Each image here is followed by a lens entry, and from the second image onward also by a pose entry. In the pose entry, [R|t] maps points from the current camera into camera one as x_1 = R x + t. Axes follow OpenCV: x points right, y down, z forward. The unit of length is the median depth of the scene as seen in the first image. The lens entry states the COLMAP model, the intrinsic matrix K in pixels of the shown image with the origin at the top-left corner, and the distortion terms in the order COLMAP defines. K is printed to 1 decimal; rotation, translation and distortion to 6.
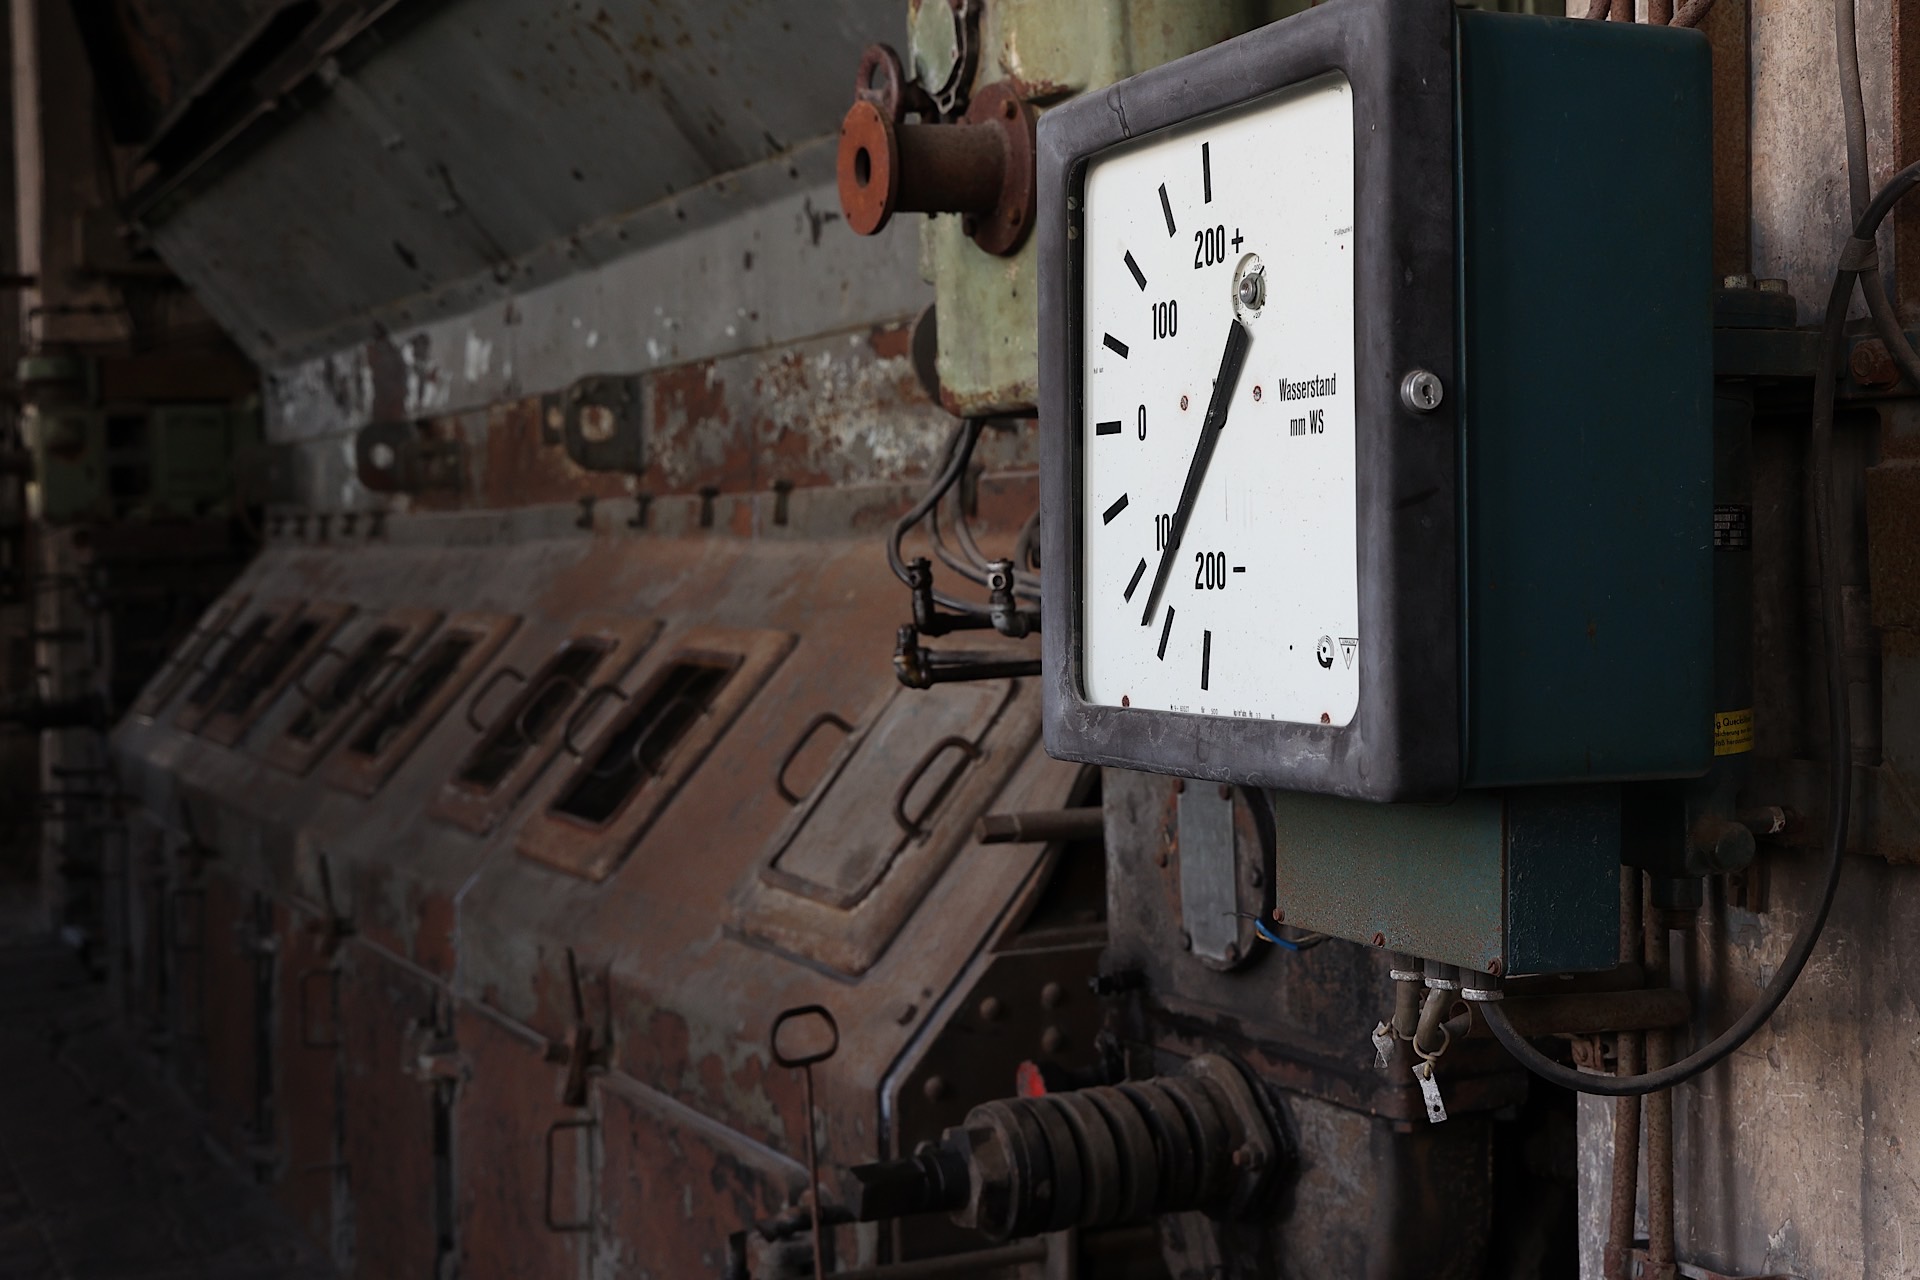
lens RADIAL K [[2841.9, 0, 959.7], [0, 2841.9, 638.2], [0, 0, 1]] dist [0.017251, 0.000000]
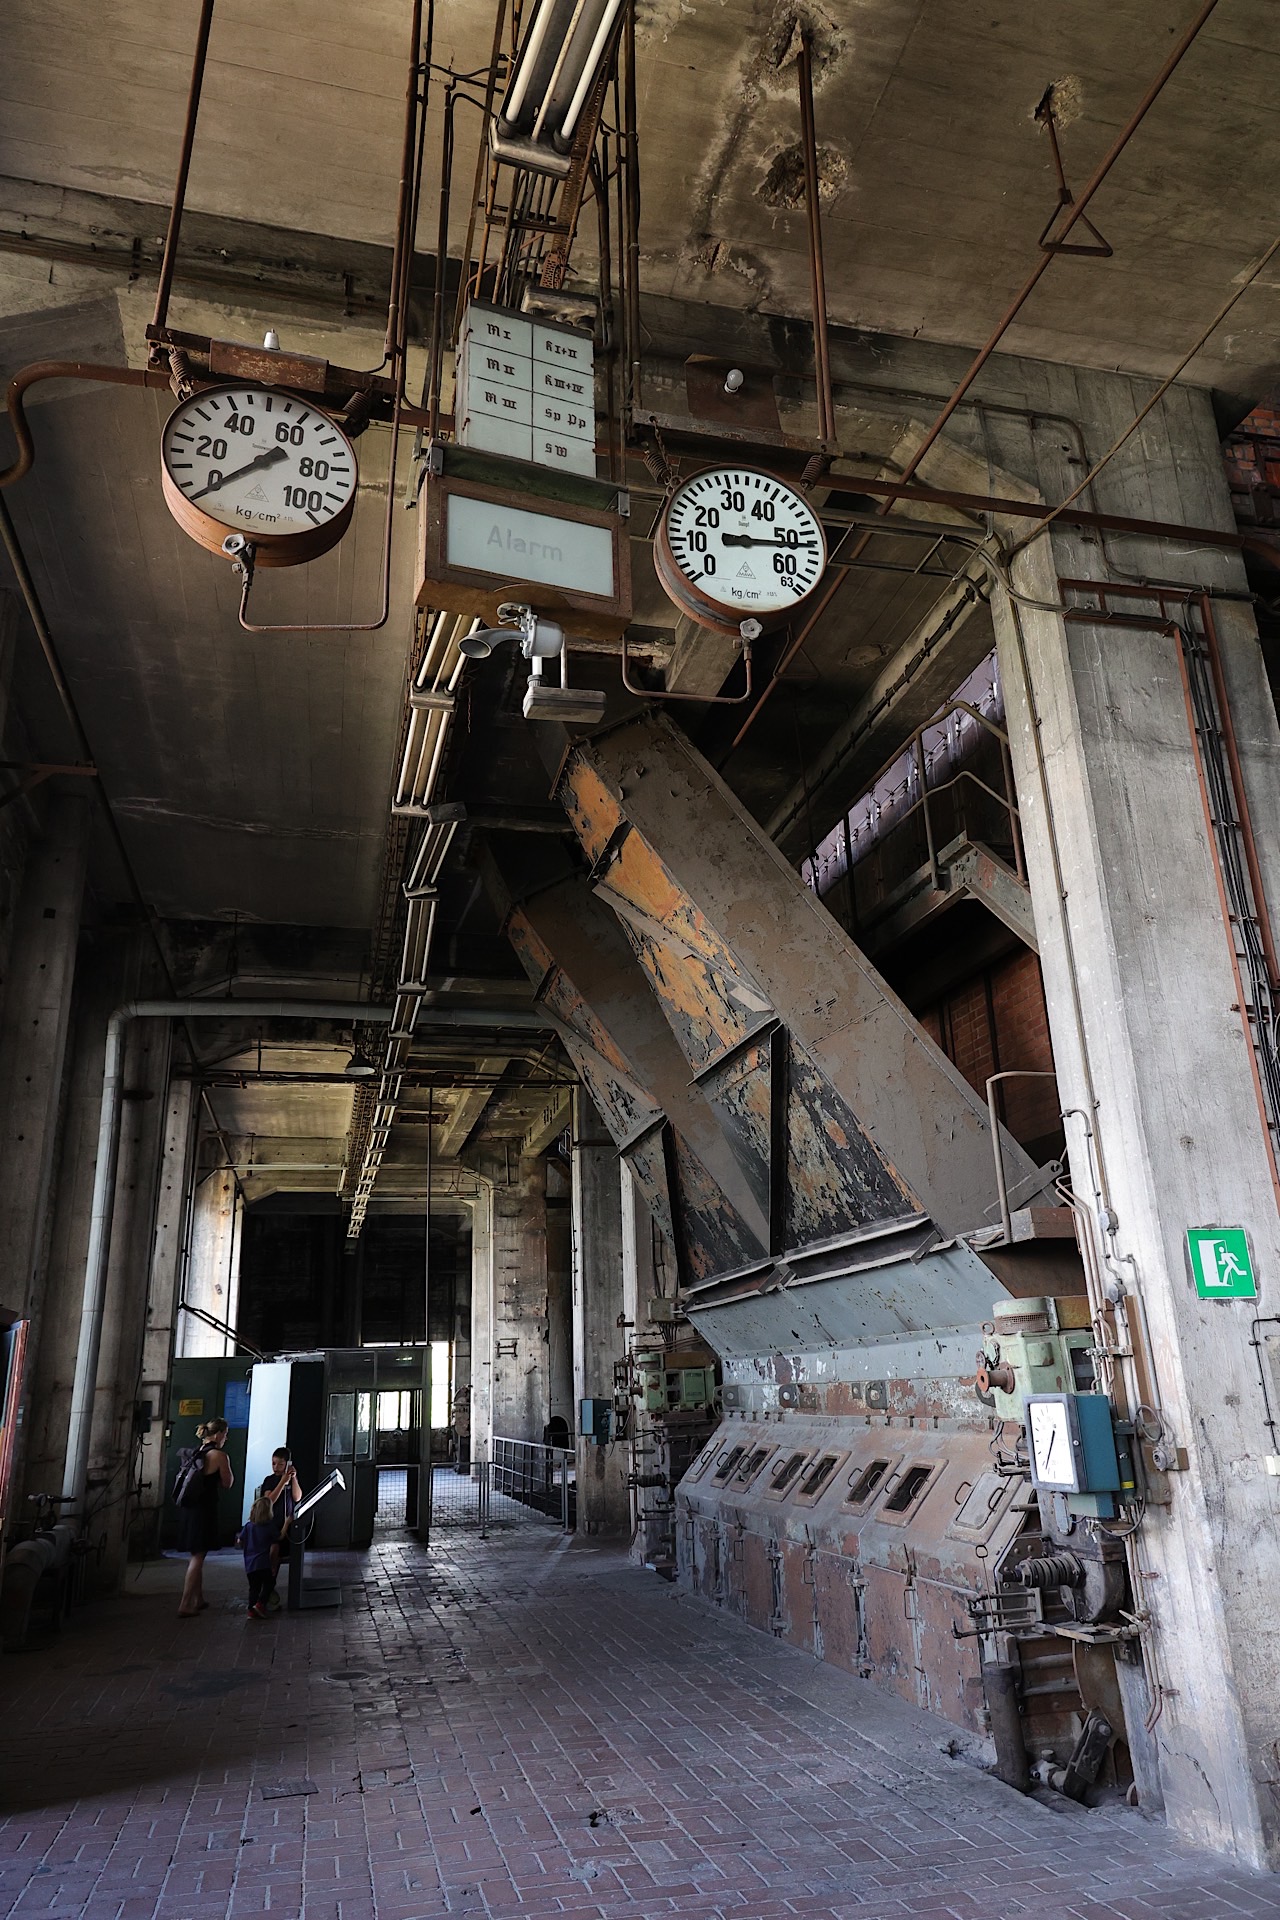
lens RADIAL K [[1262.9, 0, 631.9], [0, 1262.9, 952.2], [0, 0, 1]] dist [0.001067, -0.001332]
pose [[0.976155, -0.083032, -0.200565, -0.070833], [0.004902, 0.932148, -0.362044, -0.024045], [0.217018, 0.352428, 0.910328, -0.890019]]
